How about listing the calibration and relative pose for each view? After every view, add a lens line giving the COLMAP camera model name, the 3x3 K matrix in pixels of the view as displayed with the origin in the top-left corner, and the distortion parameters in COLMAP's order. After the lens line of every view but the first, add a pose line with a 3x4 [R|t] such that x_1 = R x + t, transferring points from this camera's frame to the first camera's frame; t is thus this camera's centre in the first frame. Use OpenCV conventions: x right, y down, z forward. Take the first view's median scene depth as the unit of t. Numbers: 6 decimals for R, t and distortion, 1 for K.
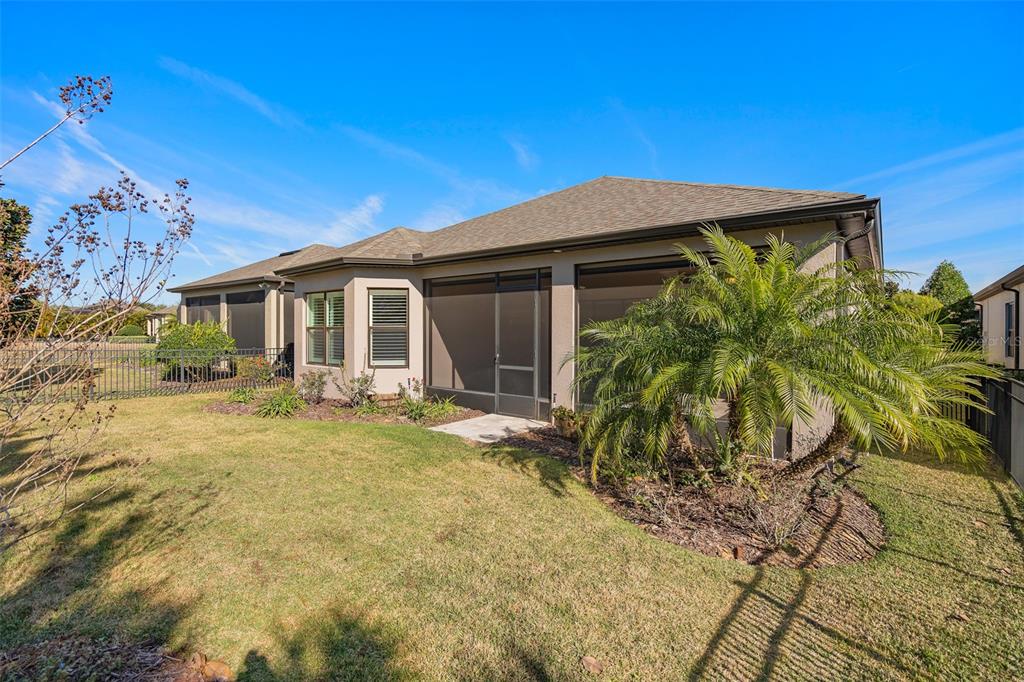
lens RADIAL K [[461.7, 0, 506.2], [0, 461.7, 339.1], [0, 0, 1]] dist [-0.001397, -0.000438]
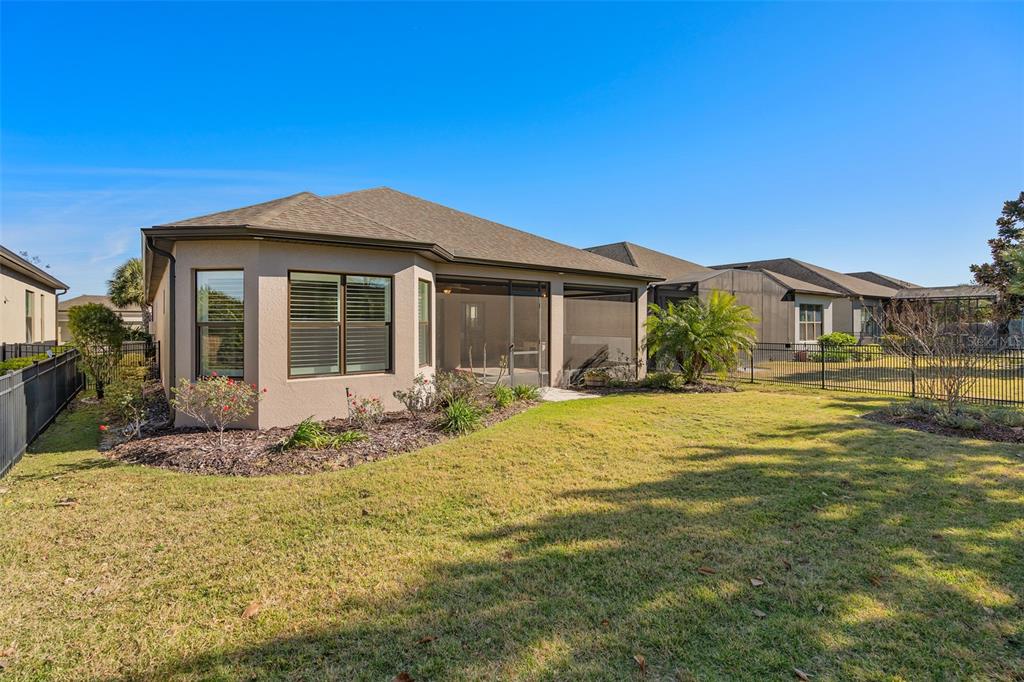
lens RADIAL K [[461.7, 0, 506.2], [0, 461.7, 339.1], [0, 0, 1]] dist [-0.001397, -0.000438]
pose [[0.296144, -0.025140, 0.954813, -1.357088], [0.034880, 0.999271, 0.015492, -0.000109], [-0.954506, 0.028716, 0.296805, 0.690099]]
